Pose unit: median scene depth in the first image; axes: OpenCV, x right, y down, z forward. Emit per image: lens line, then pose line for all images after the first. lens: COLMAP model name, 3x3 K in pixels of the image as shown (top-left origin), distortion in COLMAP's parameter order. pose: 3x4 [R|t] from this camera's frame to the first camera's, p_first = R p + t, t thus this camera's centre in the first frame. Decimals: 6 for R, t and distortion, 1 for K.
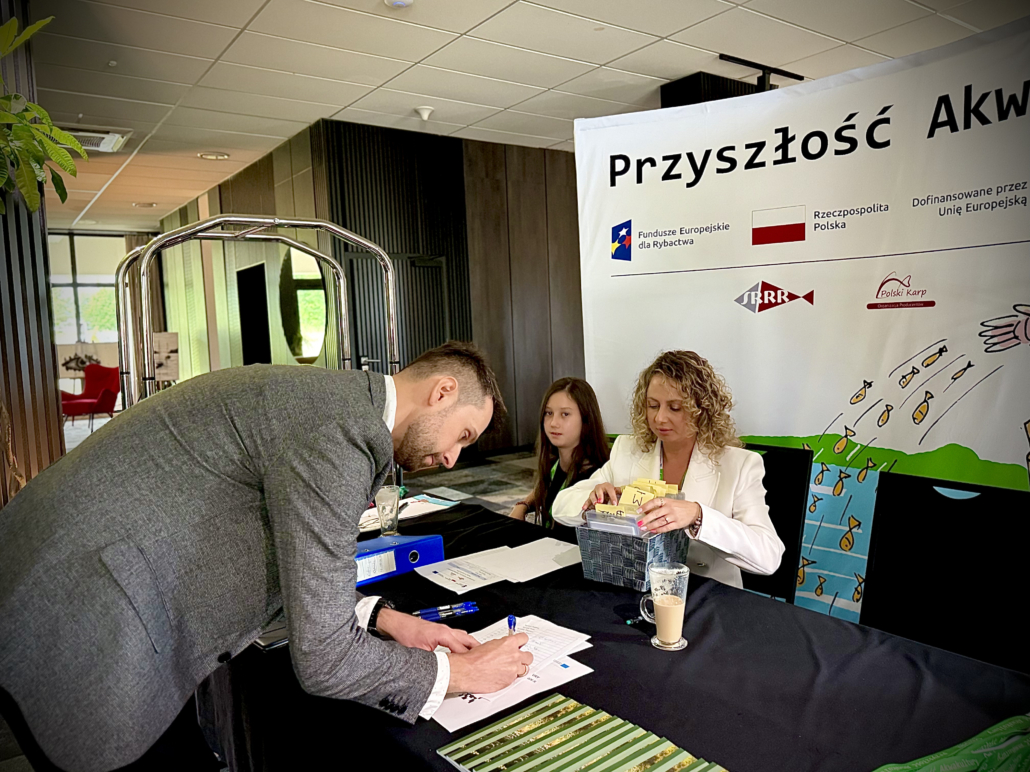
lens RADIAL K [[756.7, 0, 498.8], [0, 756.7, 384.0], [0, 0, 1]] dist [0.062623, -0.094356]
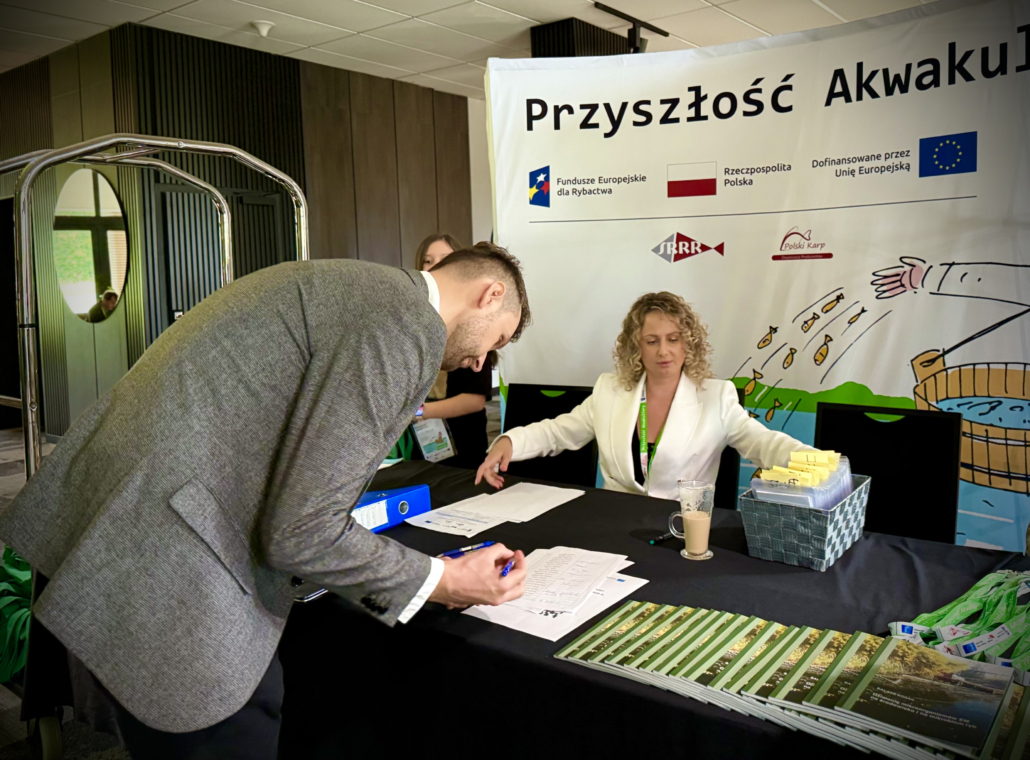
lens RADIAL K [[839.5, 0, 579.8], [0, 839.5, 326.3], [0, 0, 1]] dist [0.060531, -0.054588]
pose [[0.952488, -0.006469, 0.304506, -0.142379], [0.012856, 0.999737, -0.018975, 0.014909], [-0.304304, 0.021988, 0.952321, -0.052403]]
